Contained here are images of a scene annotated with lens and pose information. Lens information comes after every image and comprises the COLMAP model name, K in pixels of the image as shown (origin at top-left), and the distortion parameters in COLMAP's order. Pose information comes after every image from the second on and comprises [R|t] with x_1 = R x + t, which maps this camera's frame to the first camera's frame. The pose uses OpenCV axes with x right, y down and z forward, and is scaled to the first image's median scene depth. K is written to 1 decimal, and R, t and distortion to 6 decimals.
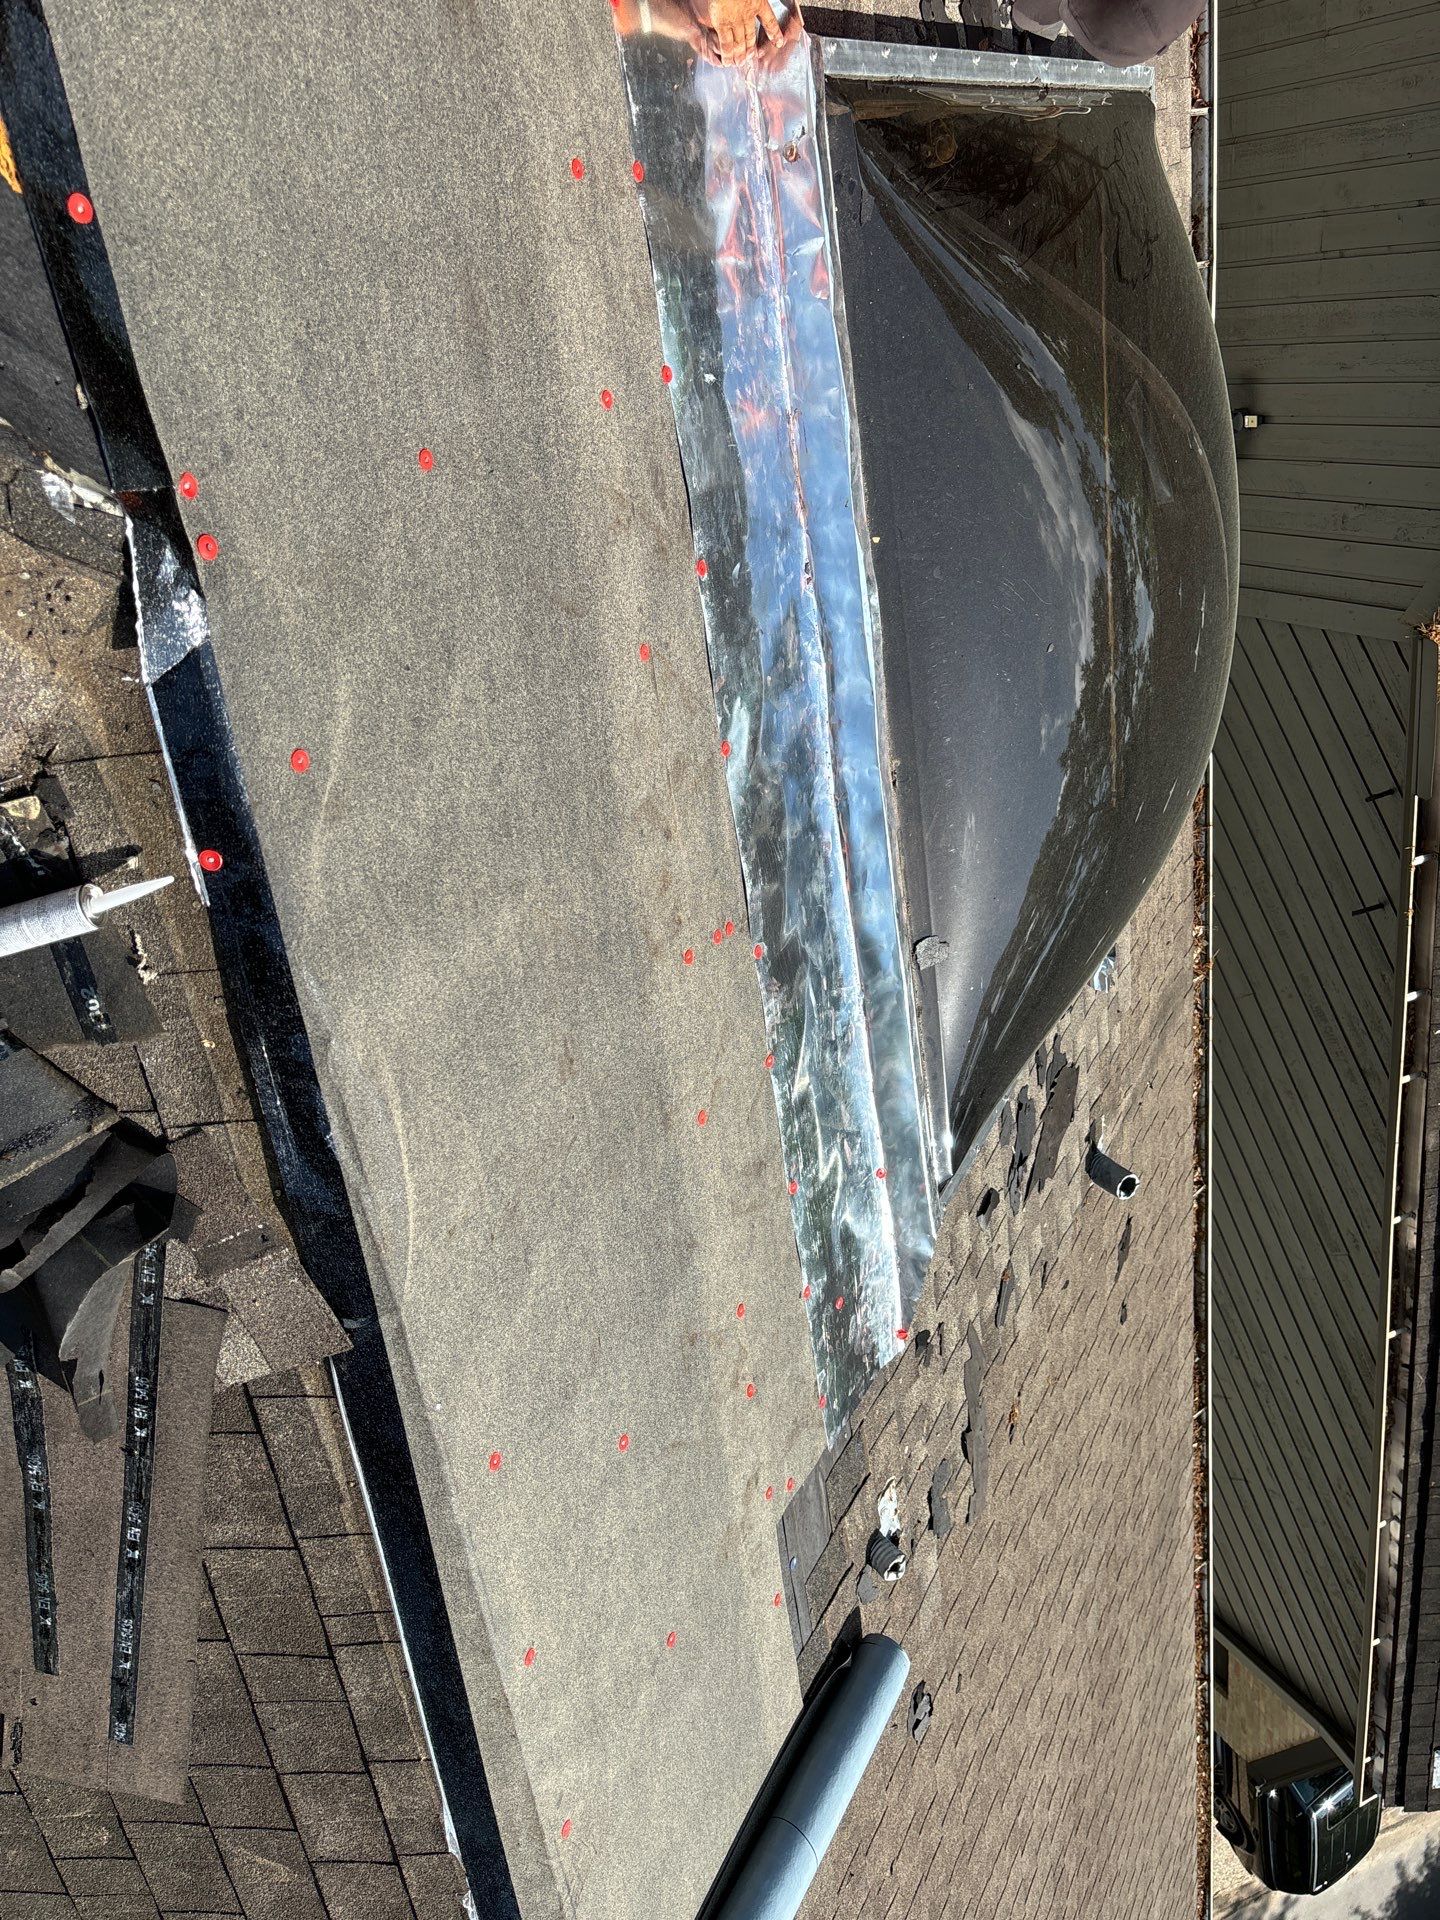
lens RADIAL K [[1464.6, 0, 722.6], [0, 1464.6, 951.6], [0, 0, 1]] dist [0.054362, -0.059676]
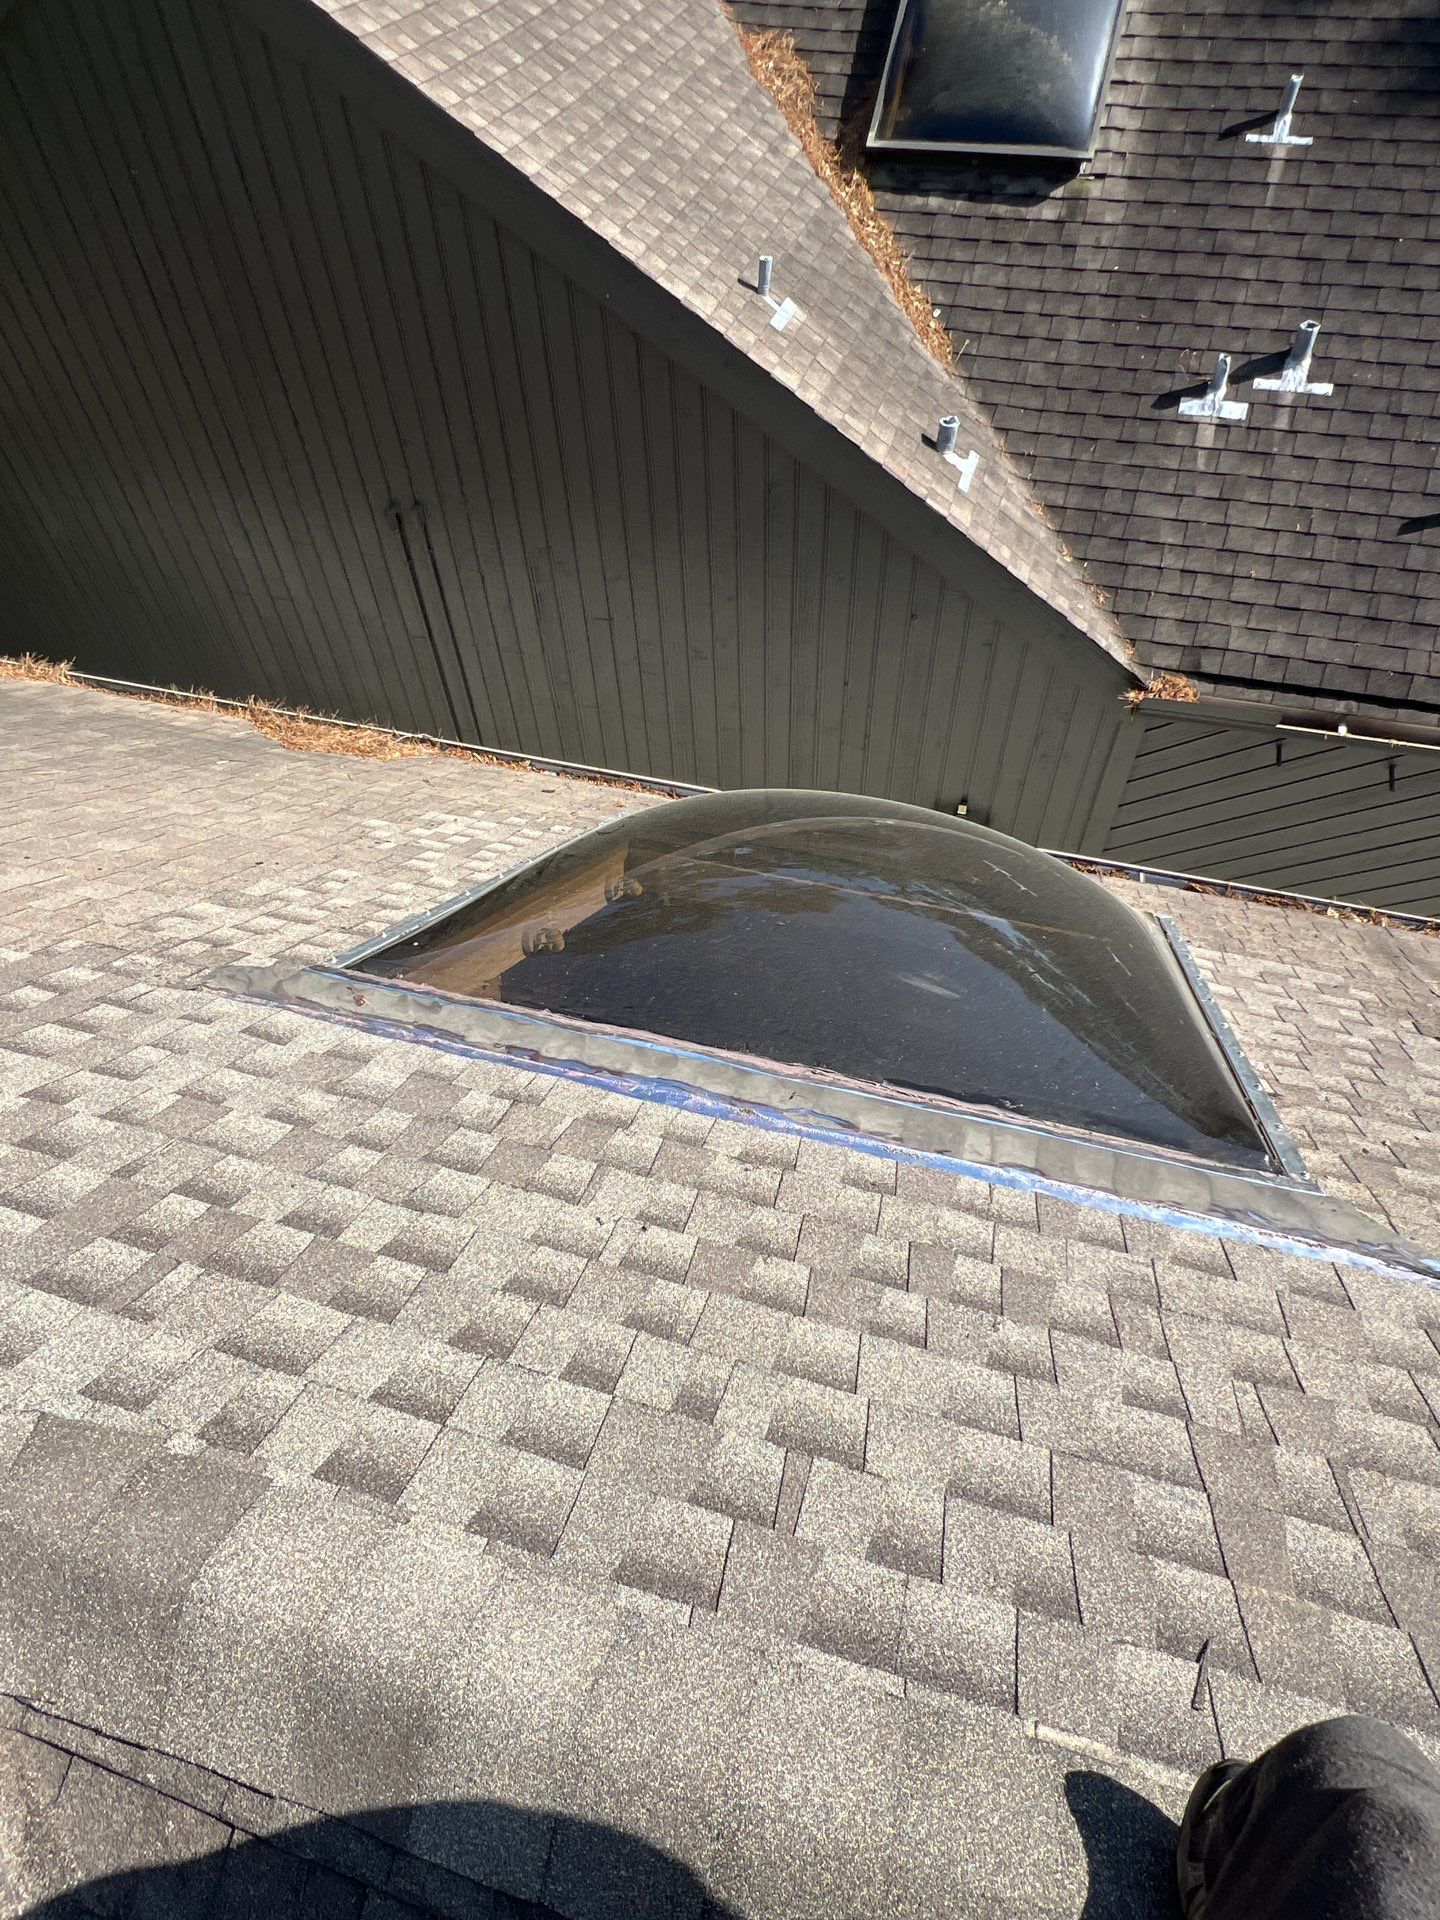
lens RADIAL K [[1098.9, 0, 722.5], [0, 1098.9, 967.9], [0, 0, 1]] dist [-0.001601, 0.002864]
pose [[0.363674, -0.926053, 0.100832, 0.068691], [0.757077, 0.230764, -0.611213, 0.279843], [0.542748, 0.298620, 0.785017, 0.226590]]
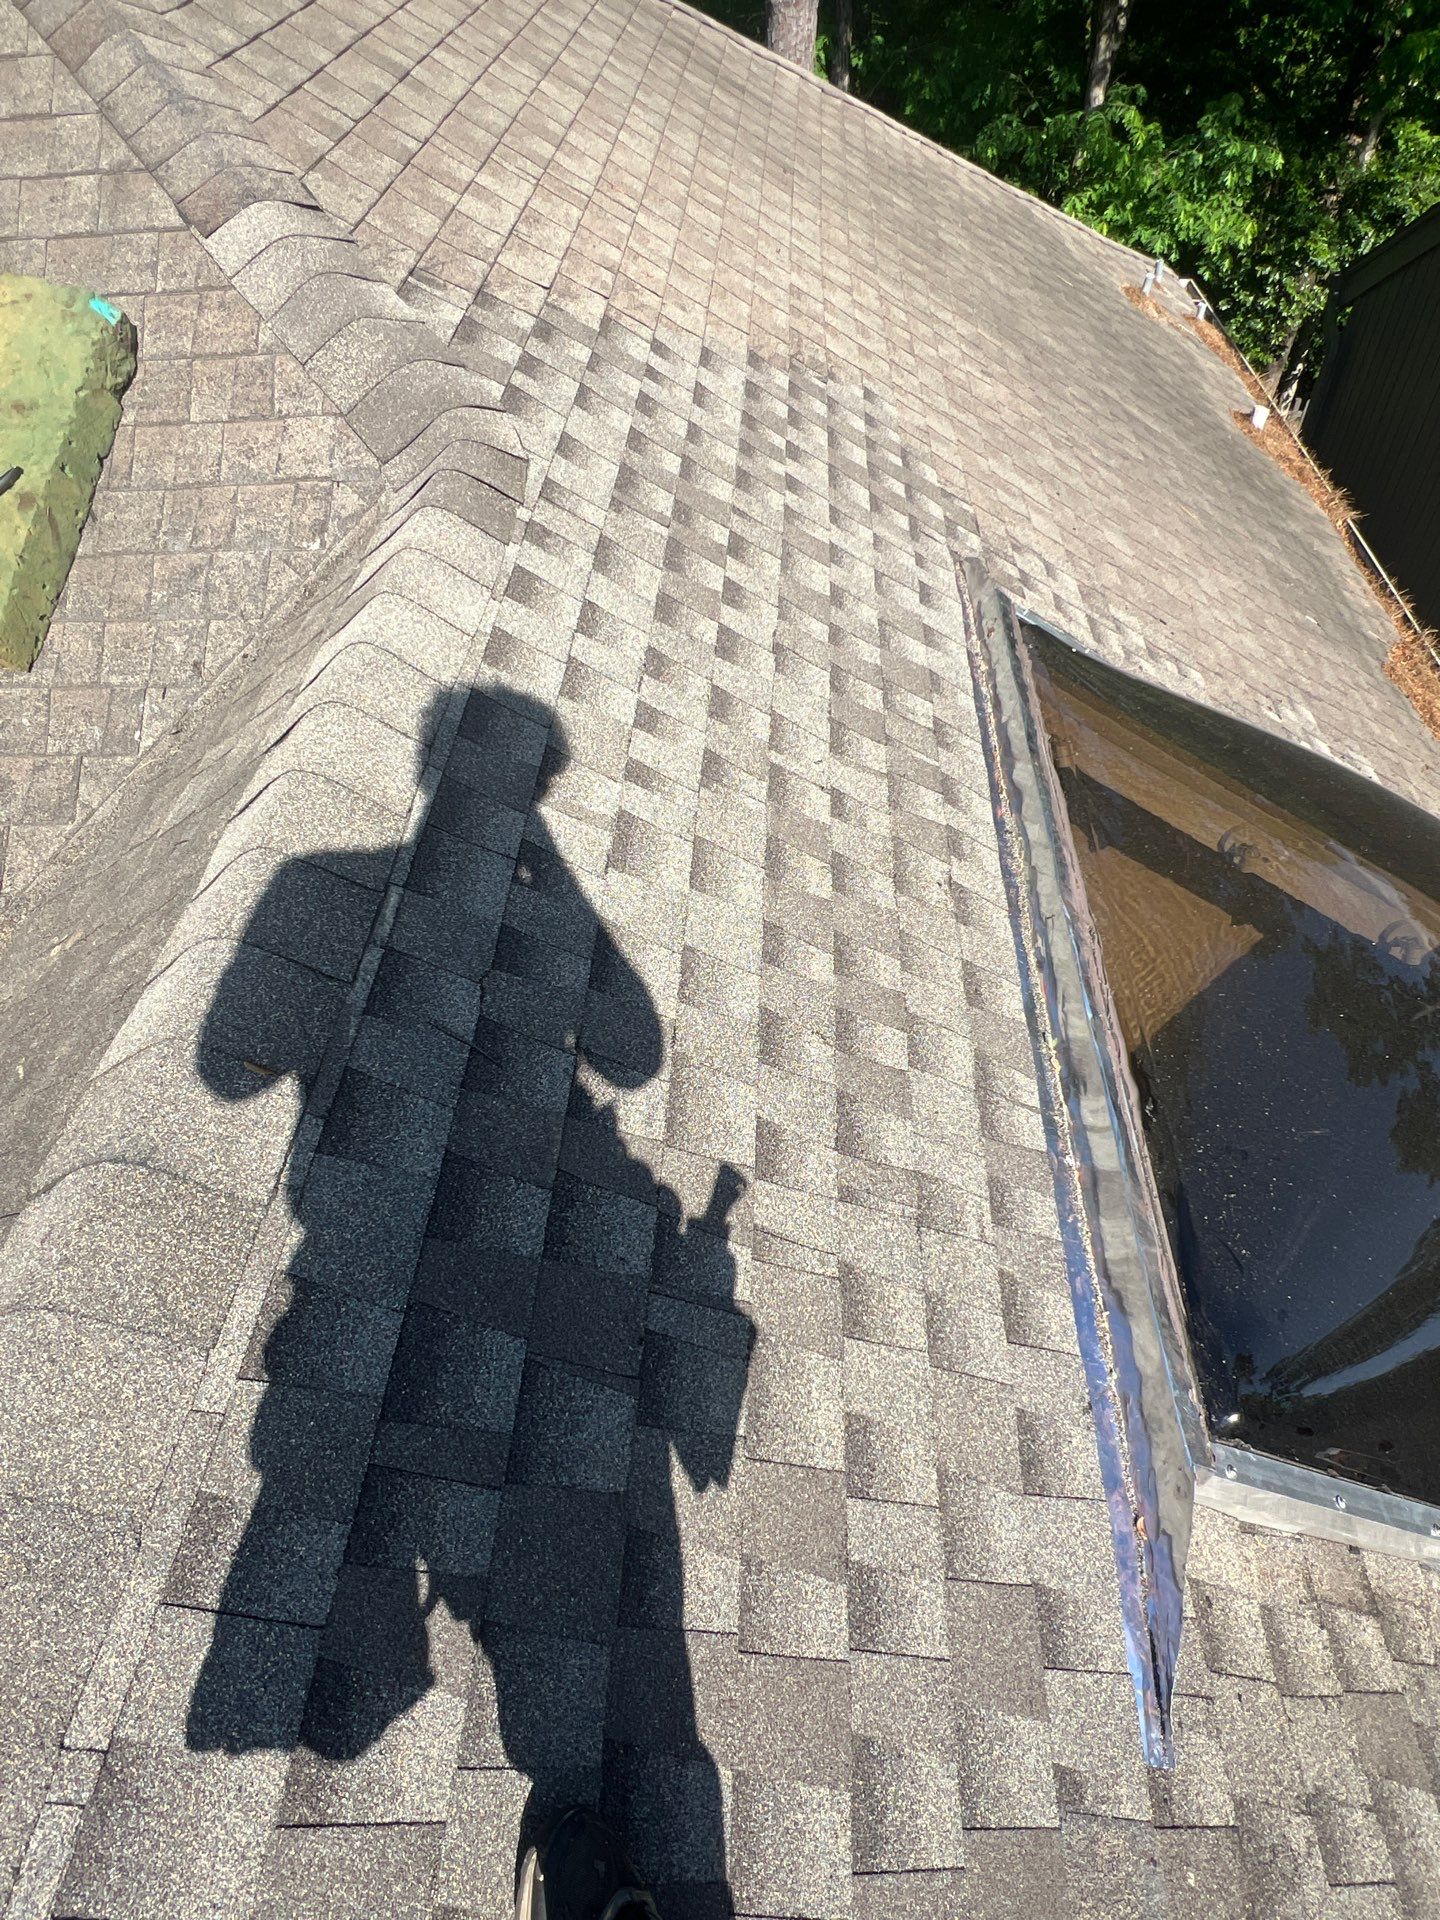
lens RADIAL K [[1098.9, 0, 727.2], [0, 1098.9, 967.2], [0, 0, 1]] dist [-0.001601, 0.002864]
pose [[0.829985, -0.205076, -0.518718, 0.256440], [-0.379943, 0.472994, -0.794934, 0.518838], [0.408373, 0.856866, 0.314661, 0.566399]]
